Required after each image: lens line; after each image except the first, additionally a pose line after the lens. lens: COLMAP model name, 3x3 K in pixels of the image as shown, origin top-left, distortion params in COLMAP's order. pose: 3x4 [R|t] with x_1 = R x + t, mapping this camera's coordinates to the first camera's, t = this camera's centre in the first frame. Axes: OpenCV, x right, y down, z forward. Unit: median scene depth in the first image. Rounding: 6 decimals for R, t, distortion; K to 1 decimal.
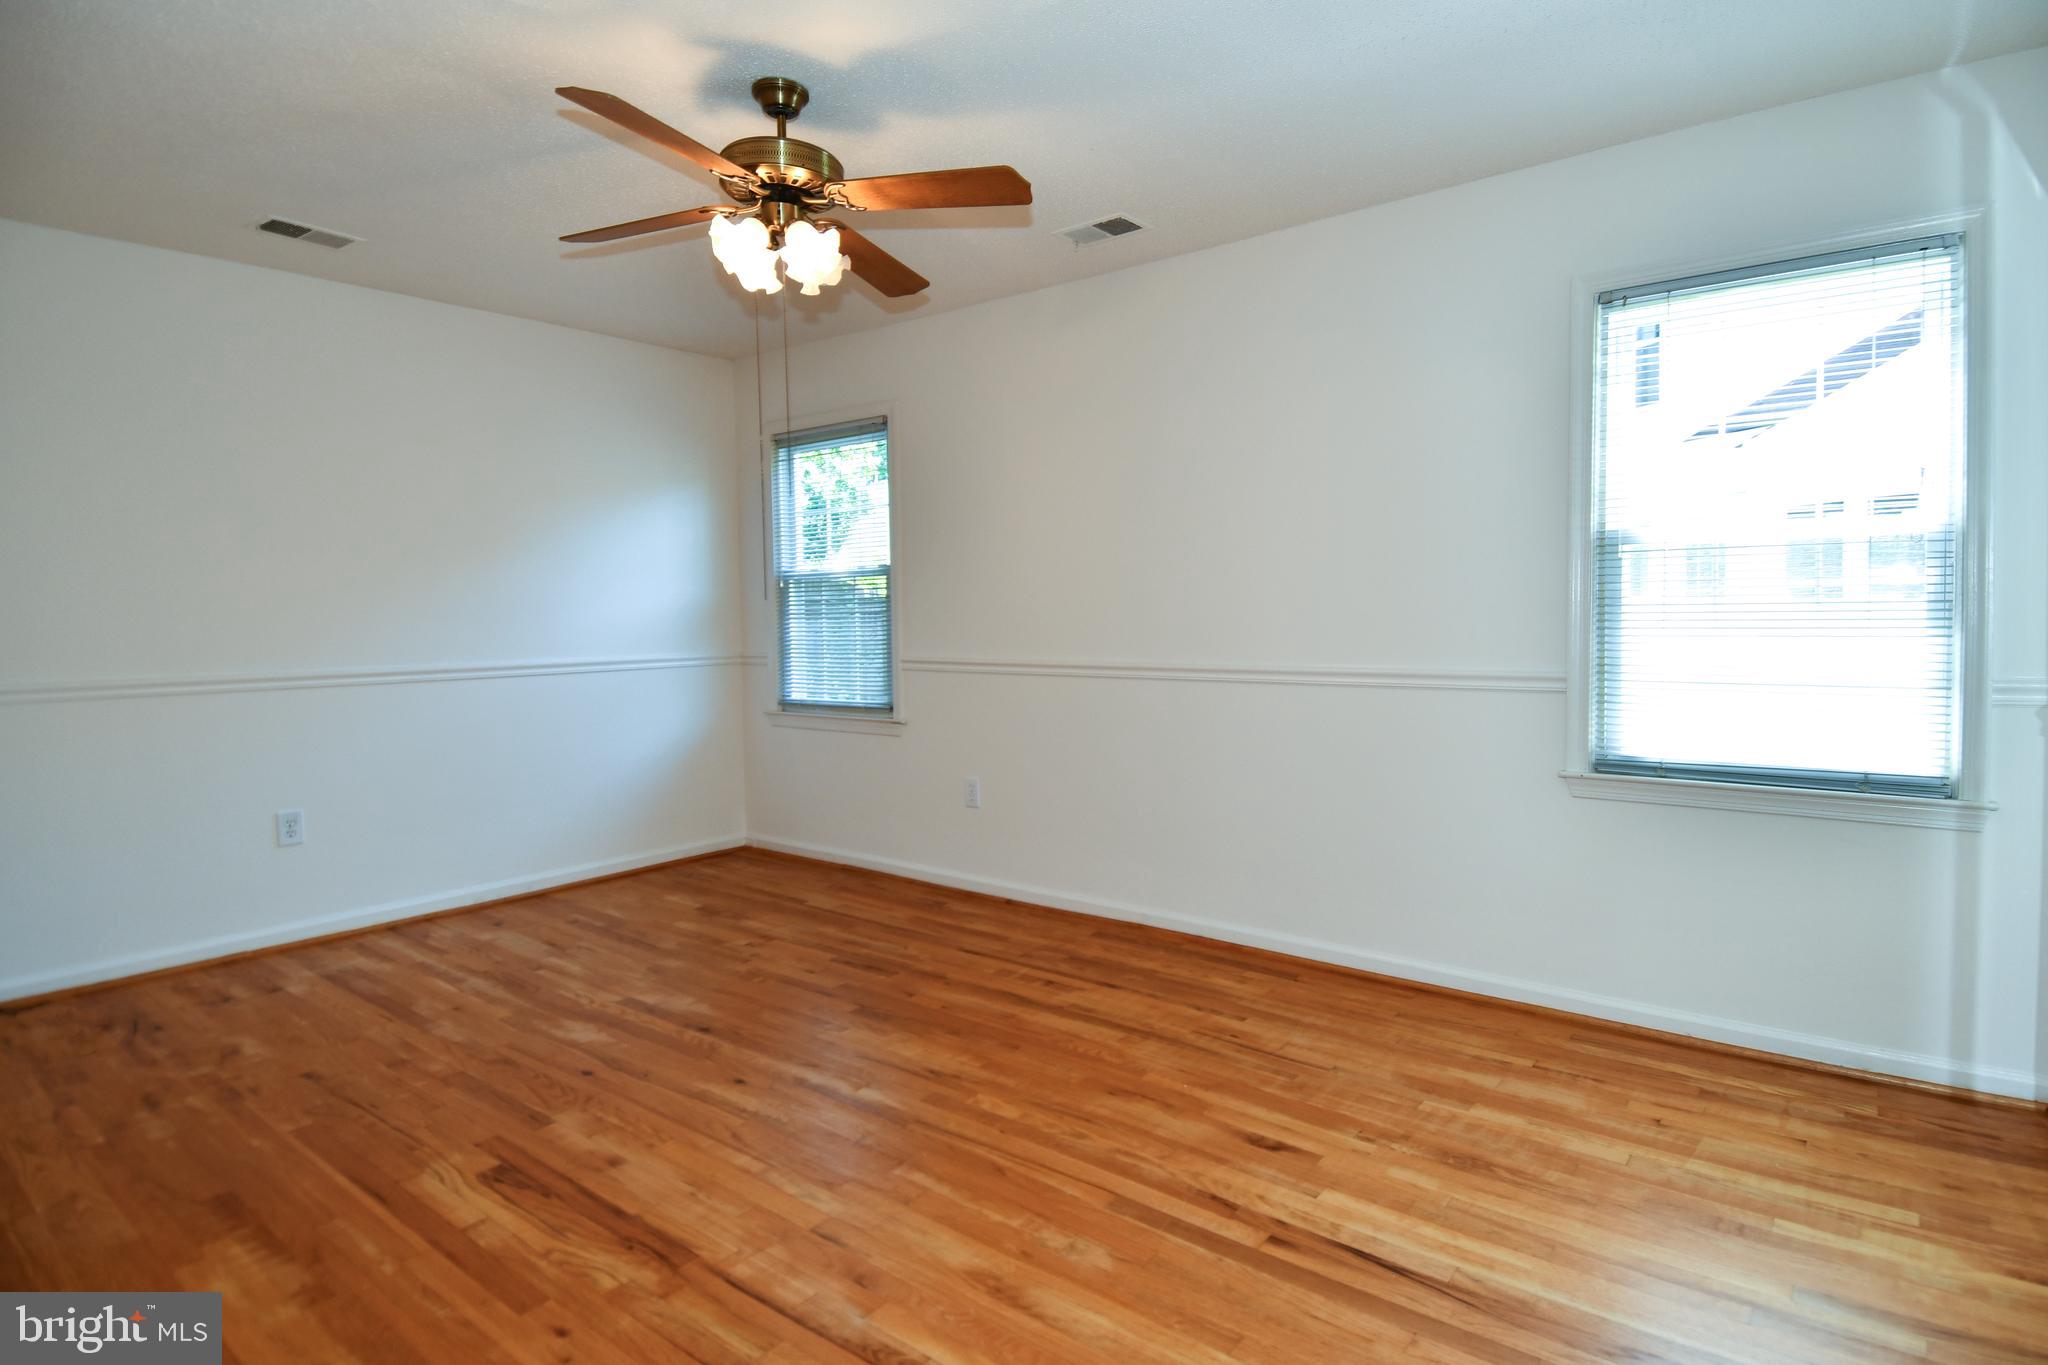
lens RADIAL K [[1085.5, 0, 1039.2], [0, 1085.5, 671.0], [0, 0, 1]] dist [0.033604, -0.029198]
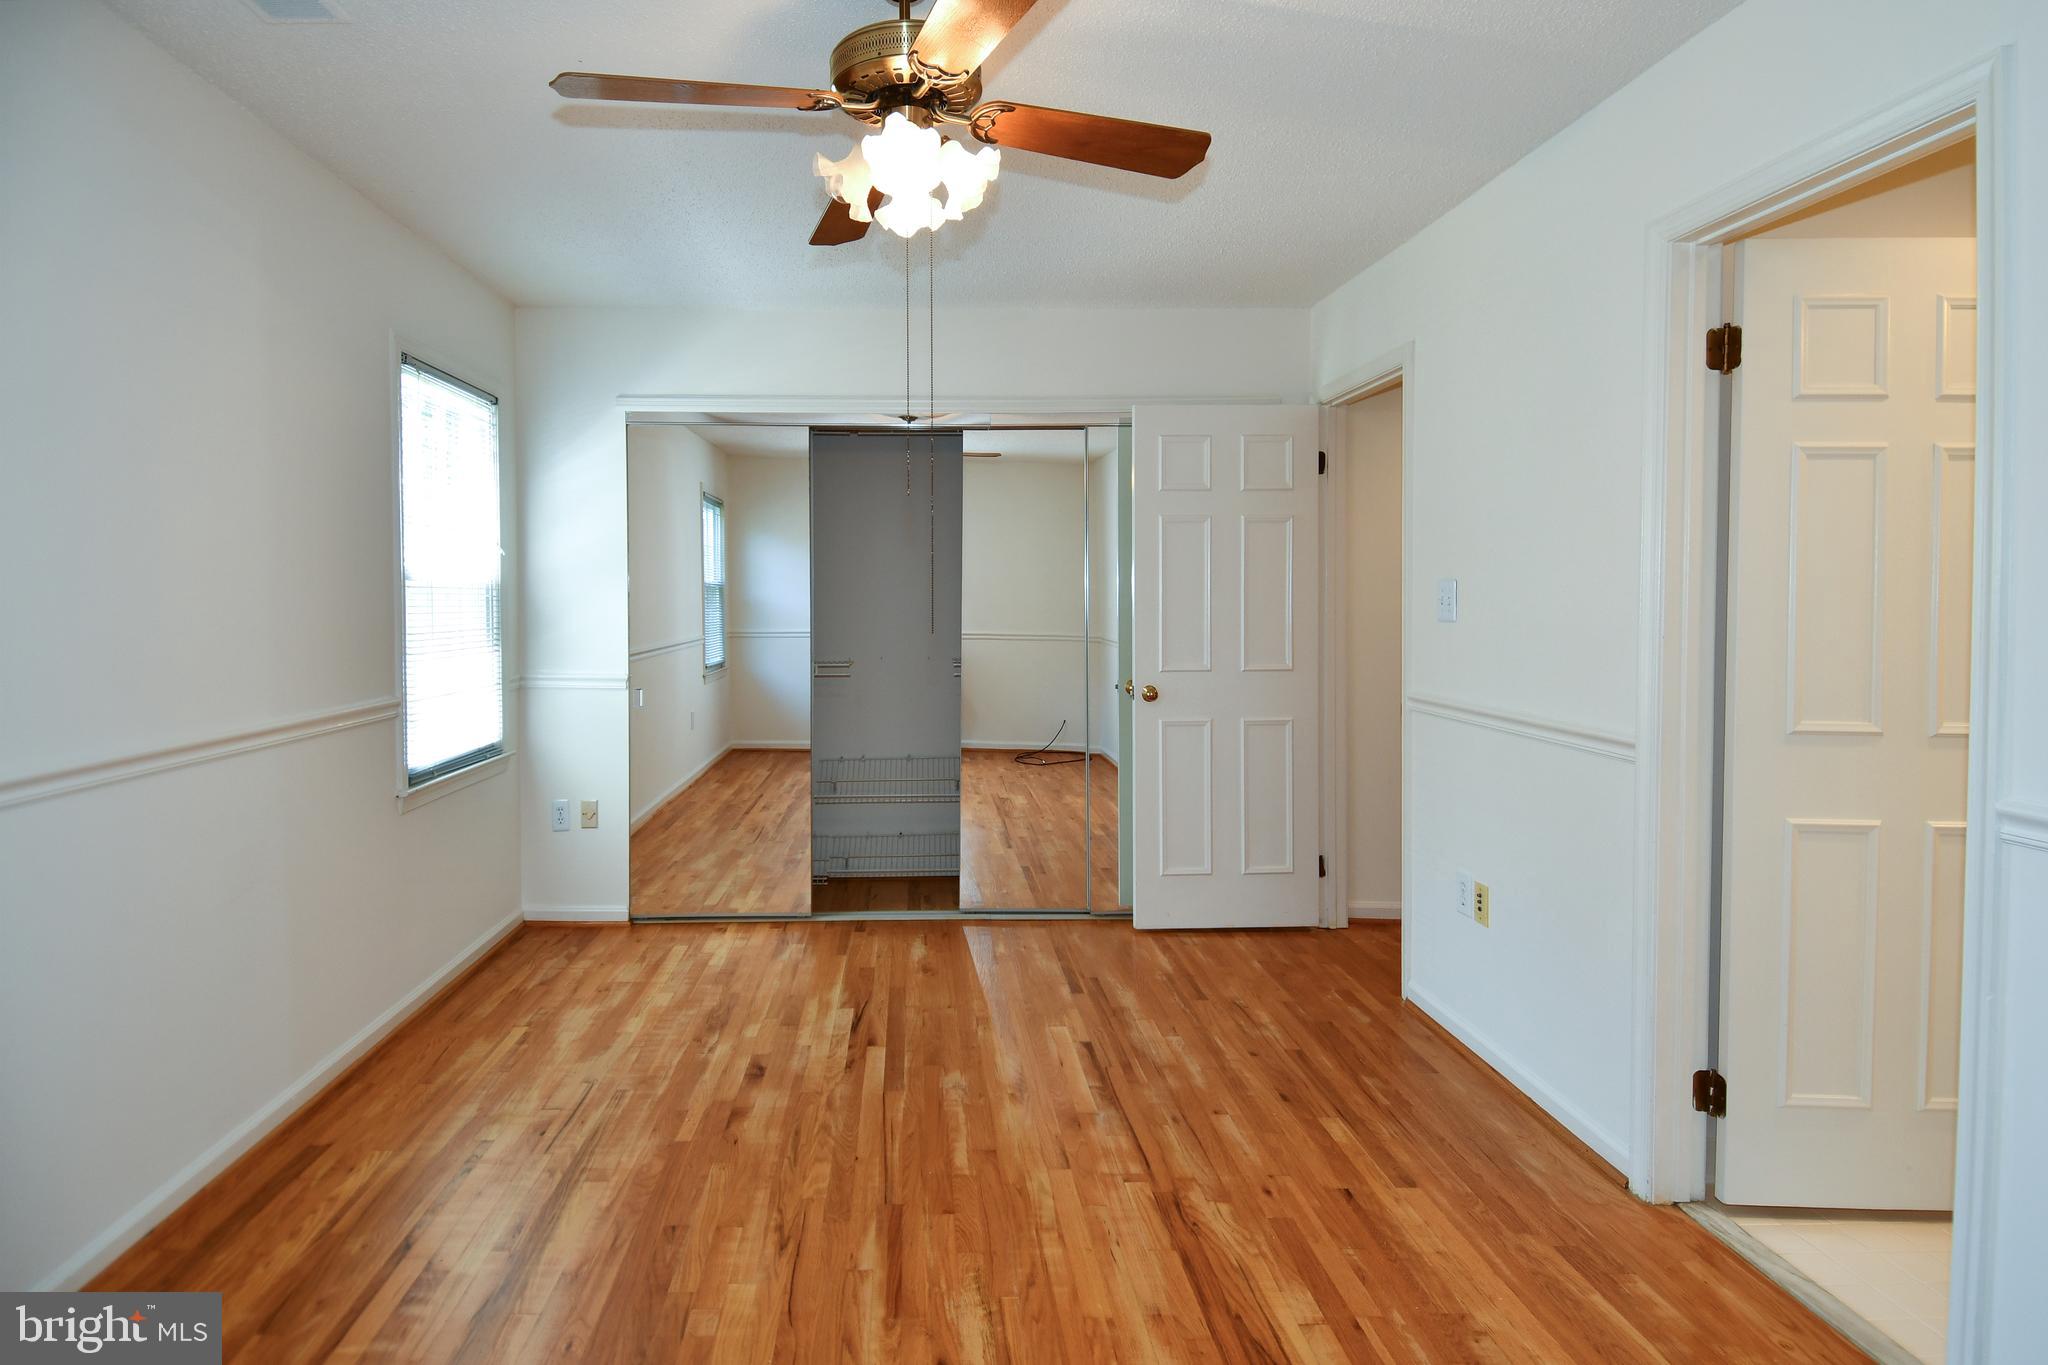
lens RADIAL K [[1085.5, 0, 1028.9], [0, 1085.5, 684.0], [0, 0, 1]] dist [0.033604, -0.029198]
pose [[-0.697478, -0.040505, 0.715461, -0.950051], [0.051605, 0.992970, 0.106524, -0.139674], [-0.714746, 0.111220, -0.690484, 1.684804]]
